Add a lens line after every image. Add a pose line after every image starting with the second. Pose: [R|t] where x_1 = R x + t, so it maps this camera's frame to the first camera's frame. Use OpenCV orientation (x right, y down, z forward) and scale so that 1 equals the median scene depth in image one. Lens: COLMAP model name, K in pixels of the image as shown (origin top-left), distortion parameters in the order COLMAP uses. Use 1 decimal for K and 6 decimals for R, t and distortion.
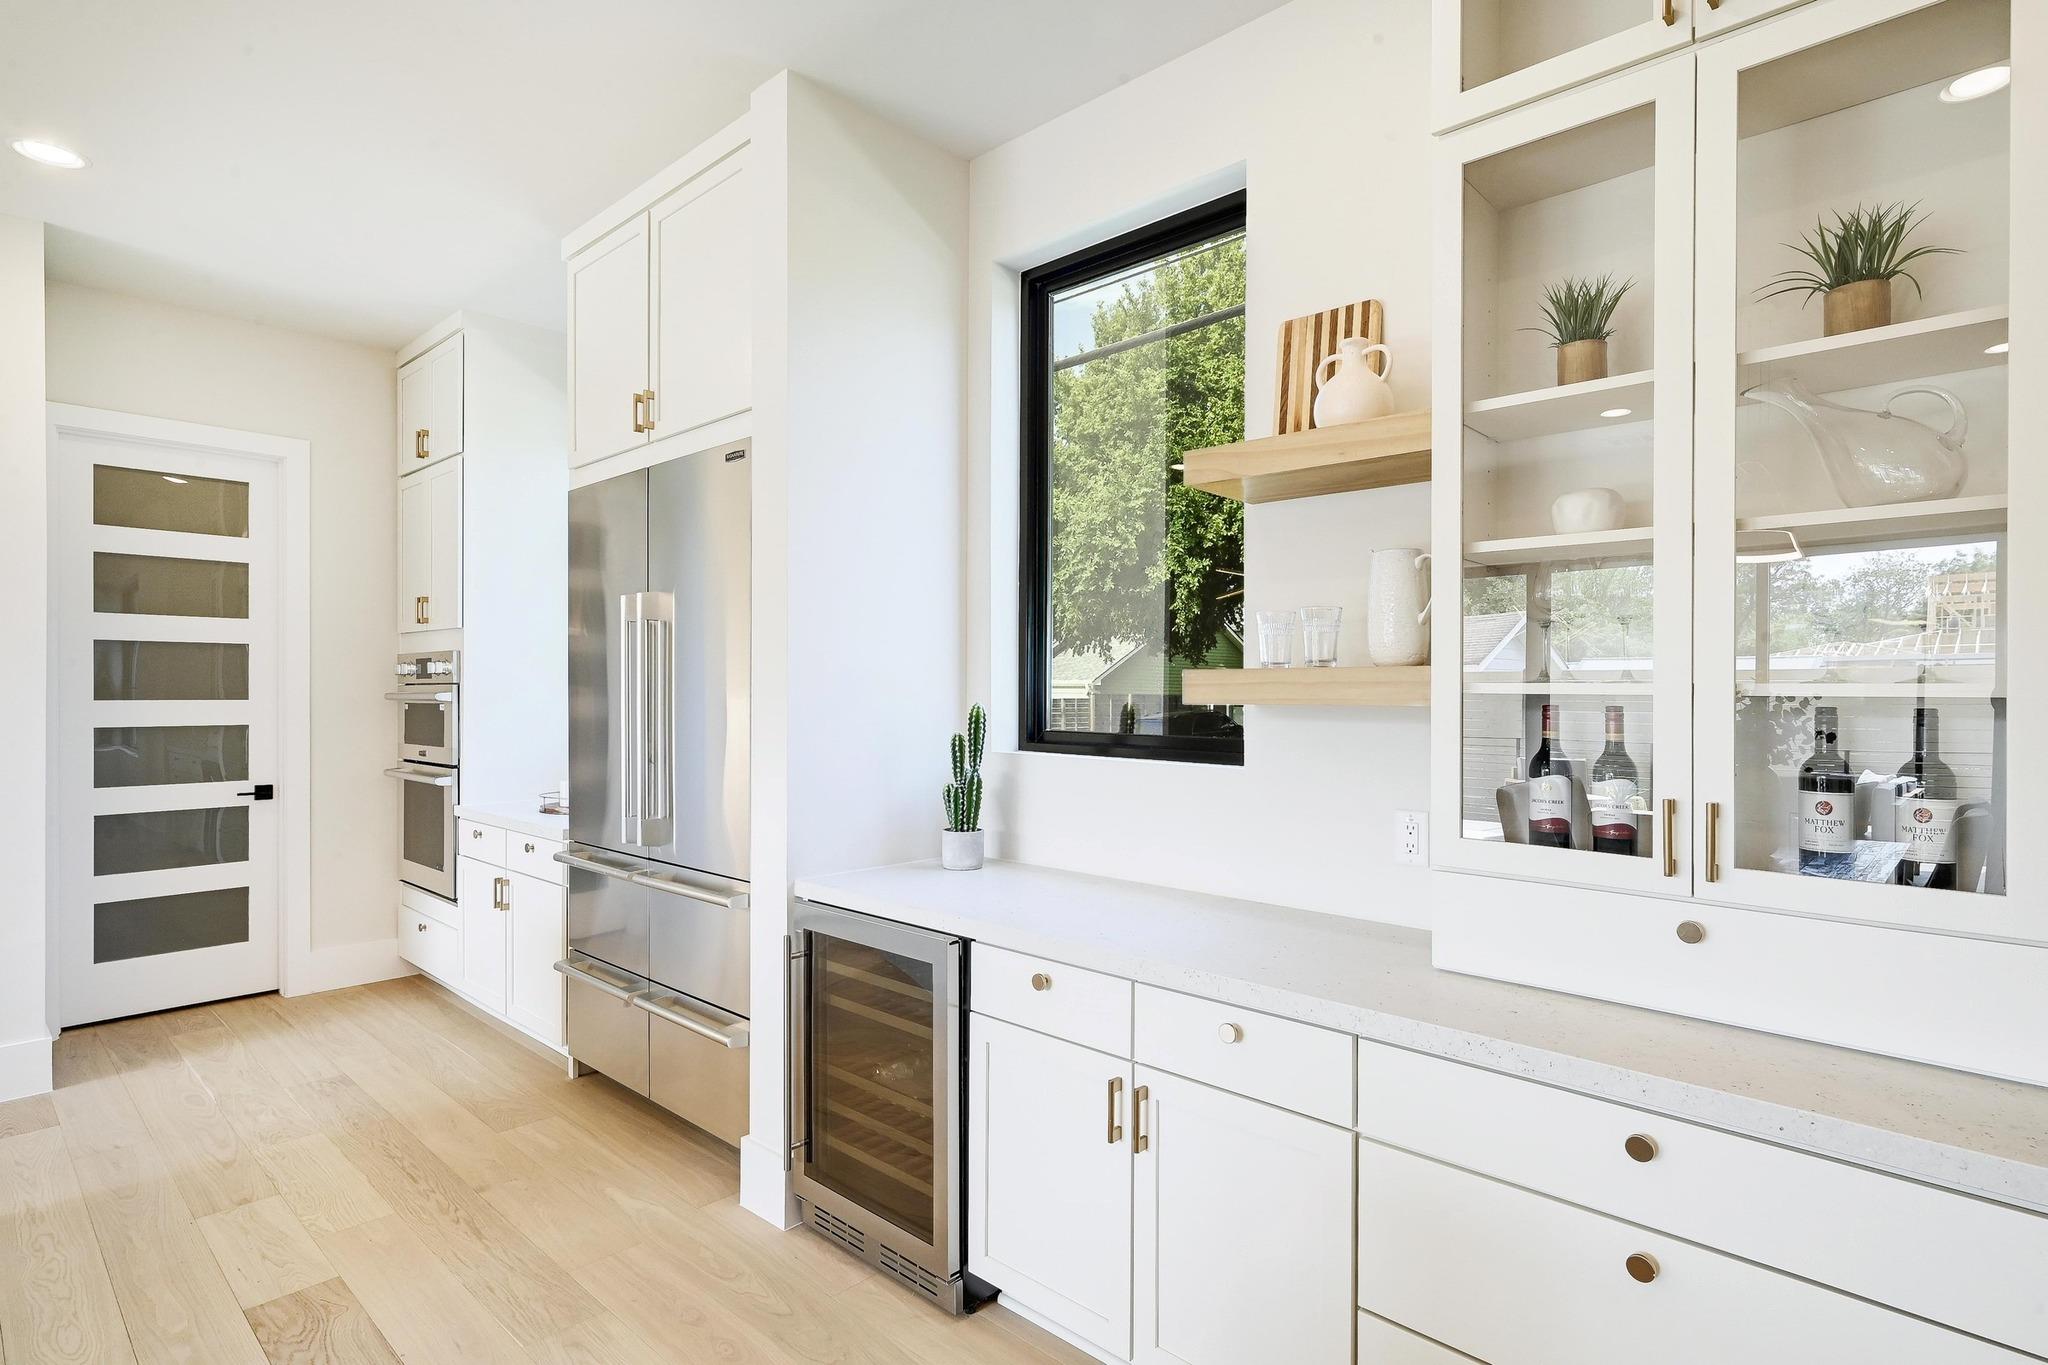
lens RADIAL K [[994.0, 0, 1027.0], [0, 994.0, 691.3], [0, 0, 1]] dist [-0.008859, -0.000588]
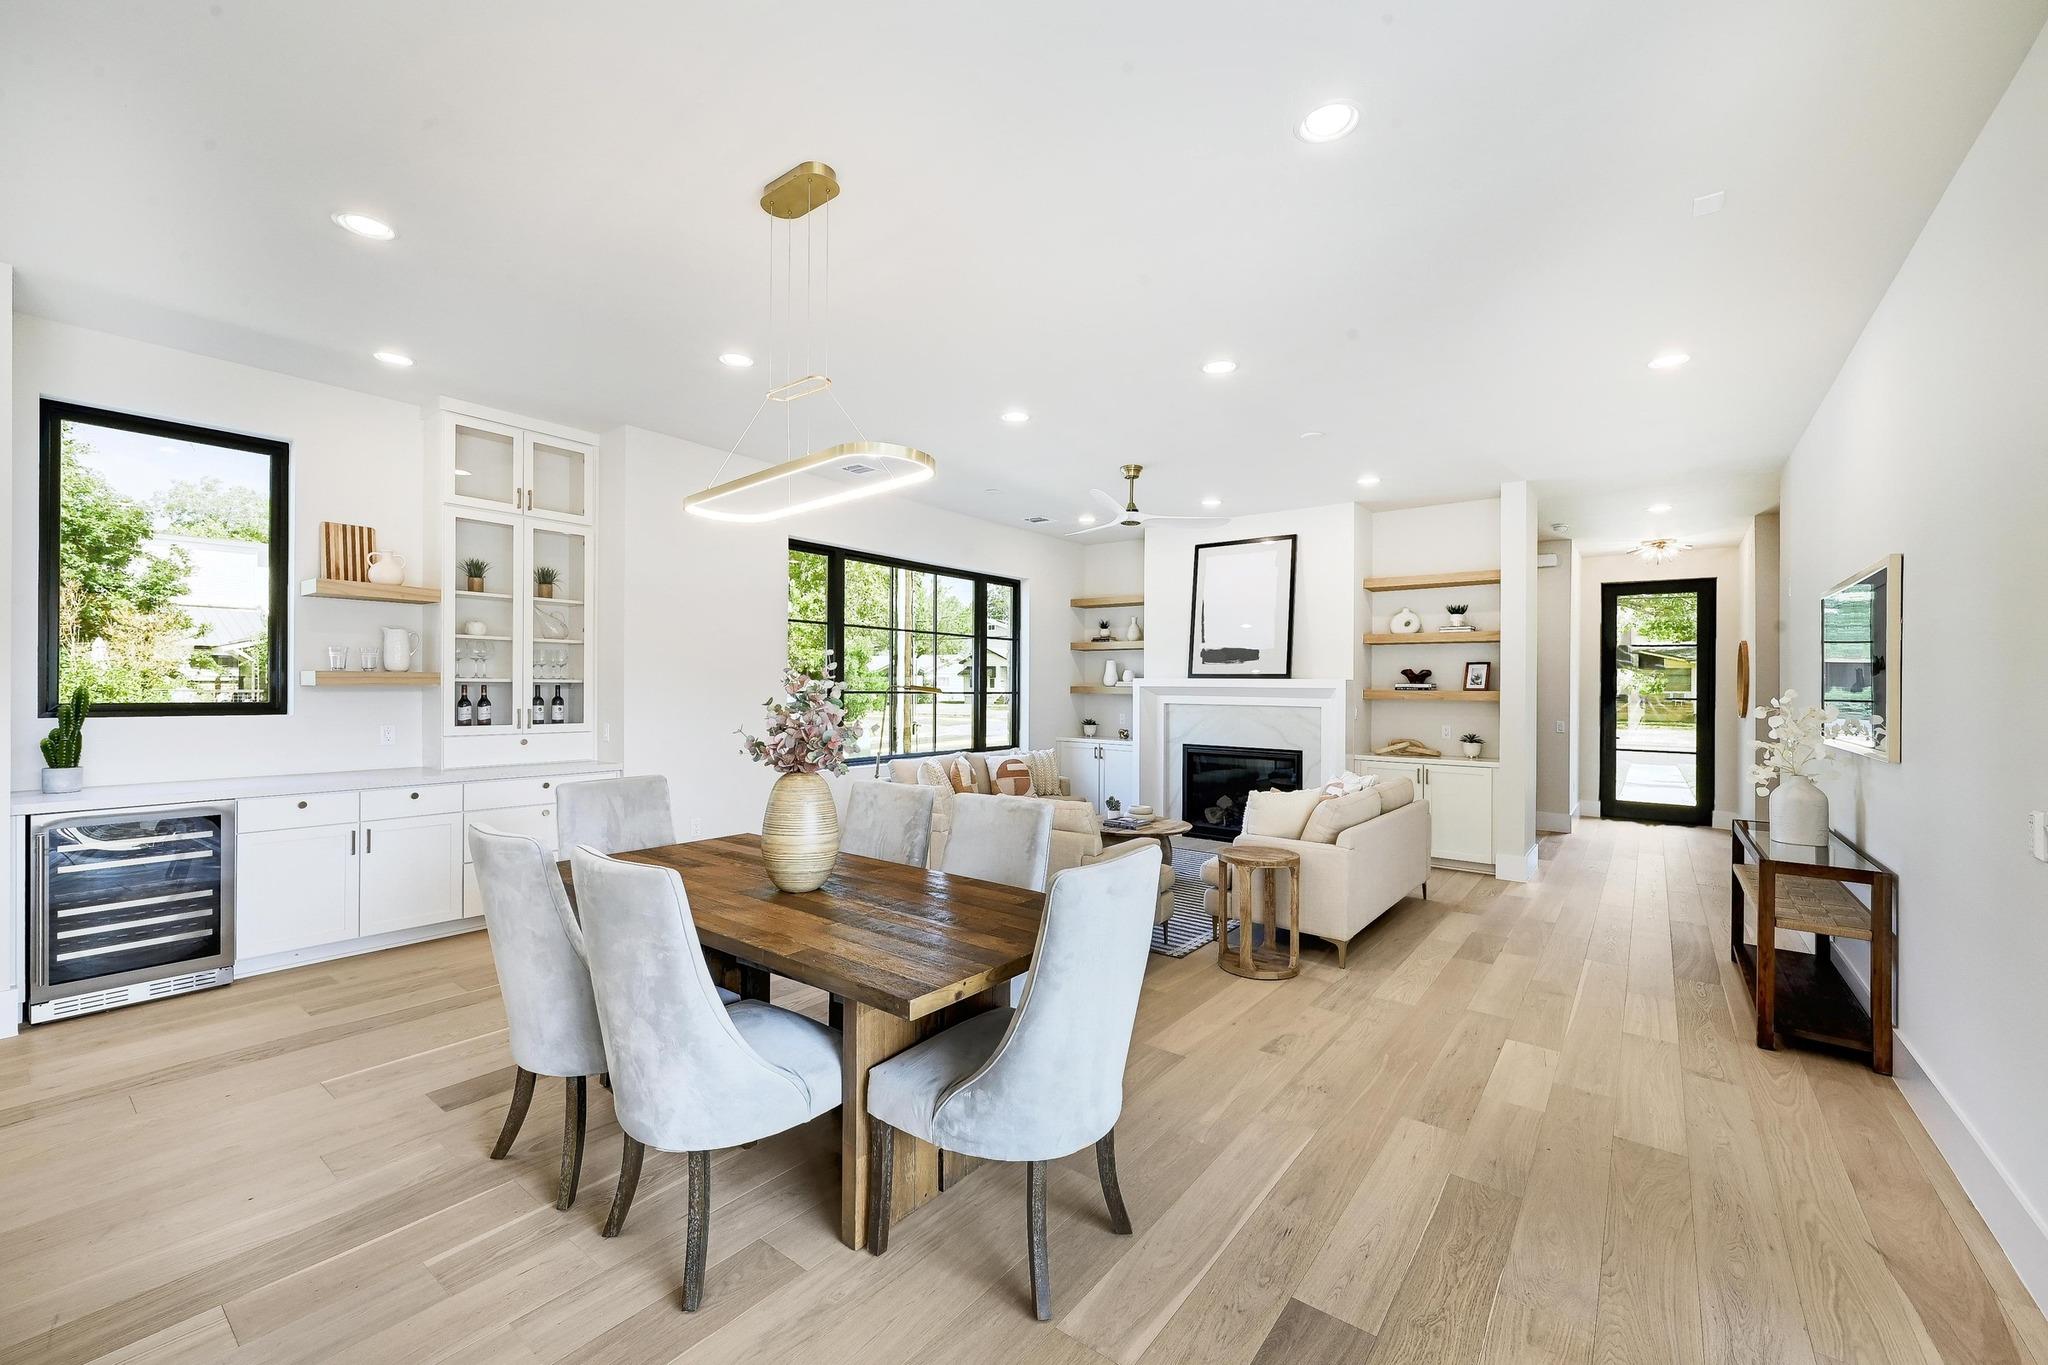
lens RADIAL K [[834.5, 0, 1032.9], [0, 834.5, 675.5], [0, 0, 1]] dist [-0.000421, 0.000014]
pose [[-0.105386, 0.006698, 0.994409, -1.501537], [-0.006912, 0.999948, -0.007468, -0.006399], [-0.994407, -0.007660, -0.105334, -0.356160]]
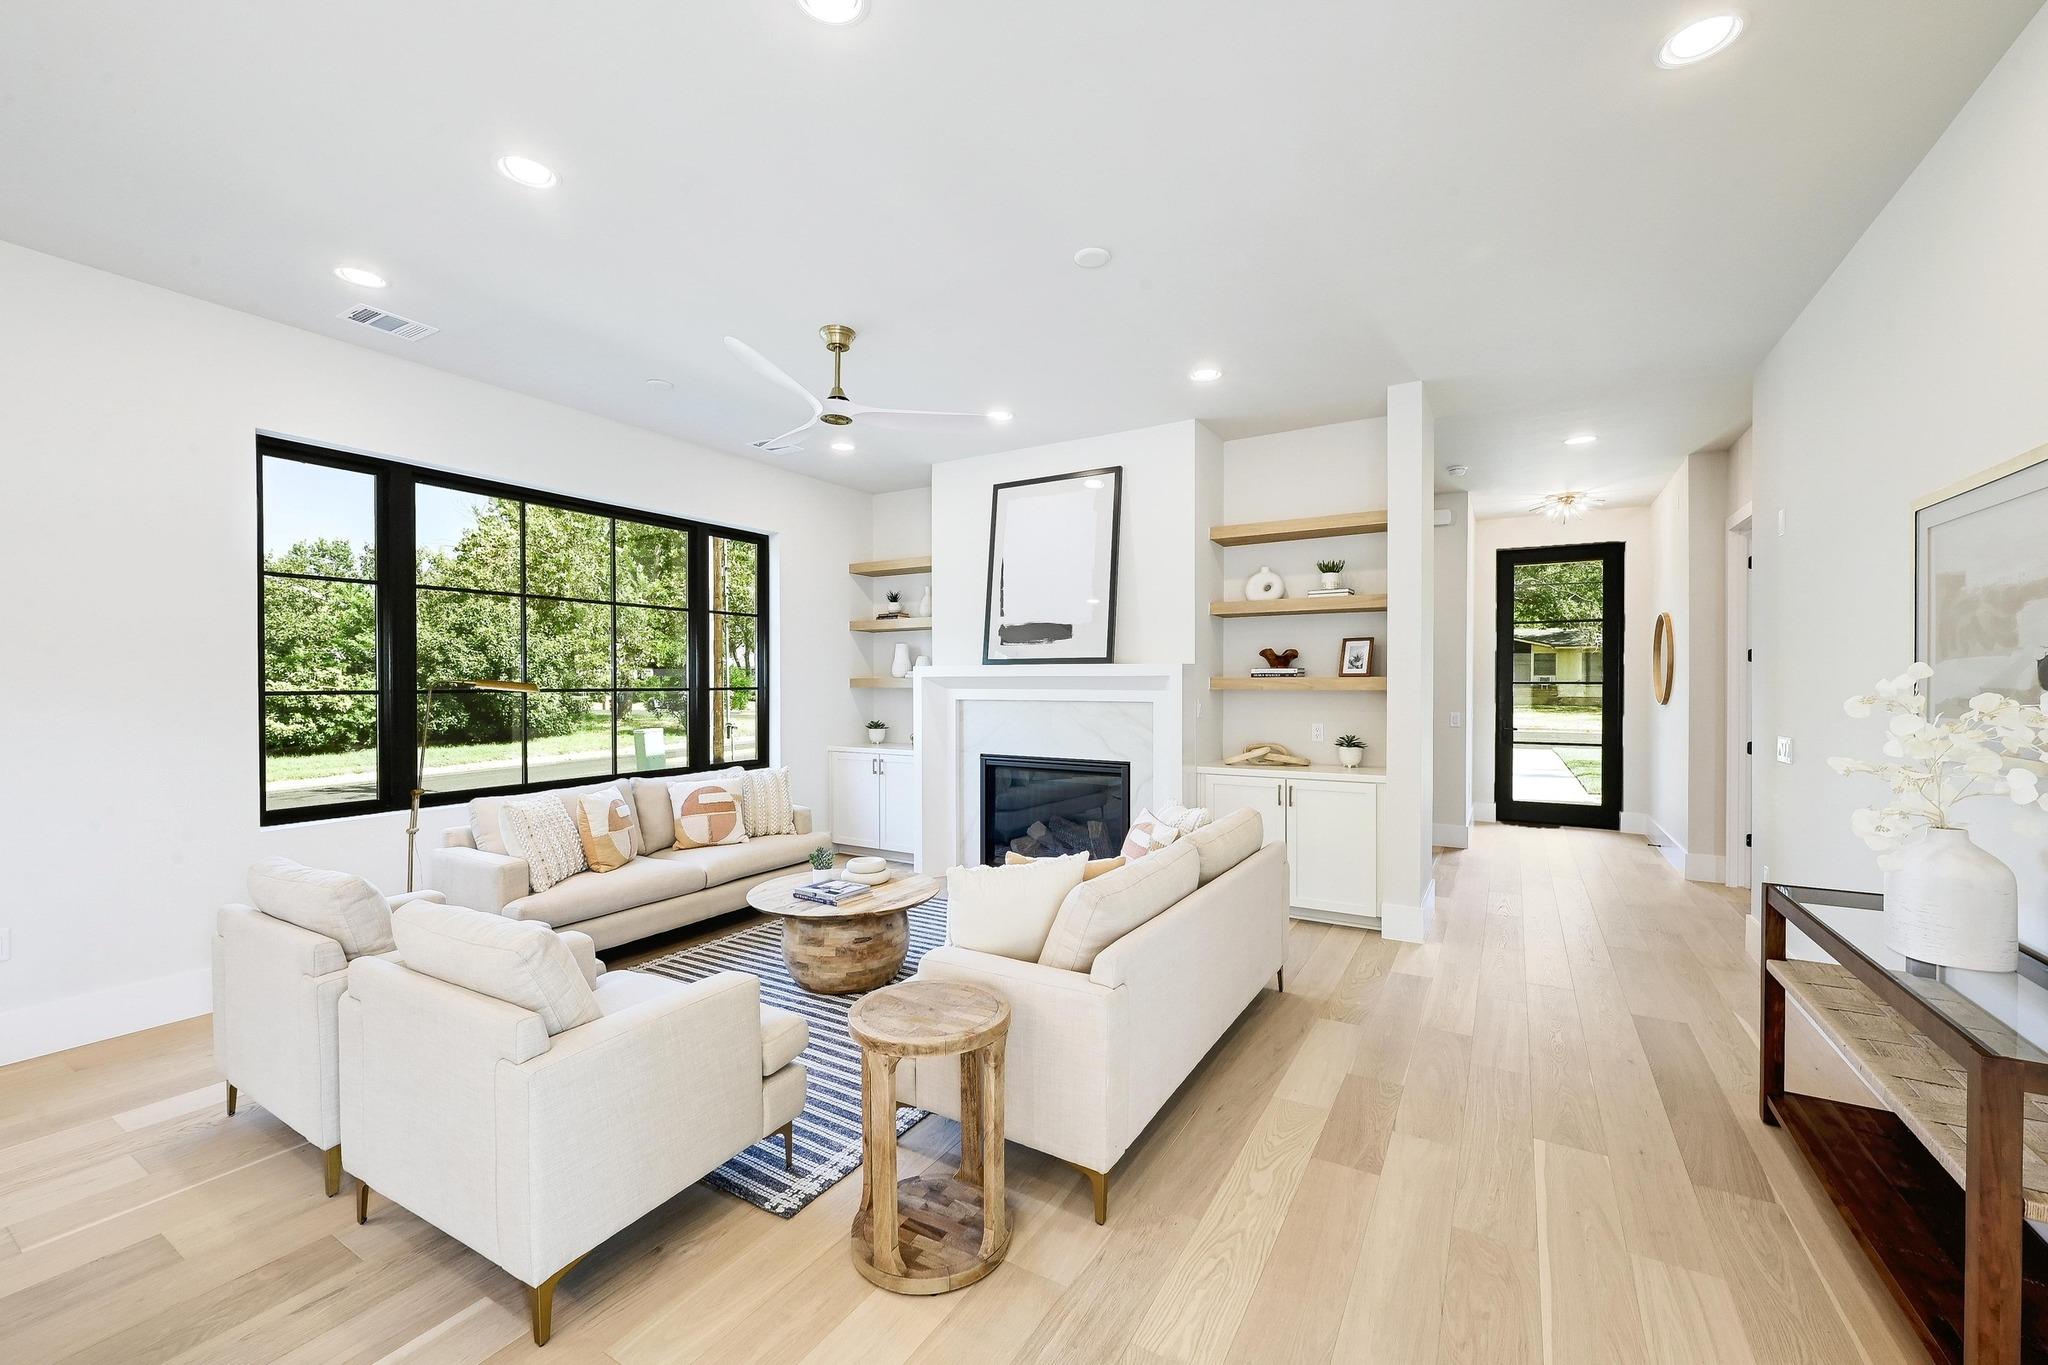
lens RADIAL K [[824.4, 0, 1034.4], [0, 824.4, 685.2], [0, 0, 1]] dist [0.010045, 0.000075]
pose [[-0.214986, -0.010980, 0.976555, -0.798313], [0.005688, 0.999906, 0.012495, 0.003001], [-0.976601, 0.008241, -0.214903, -0.845402]]
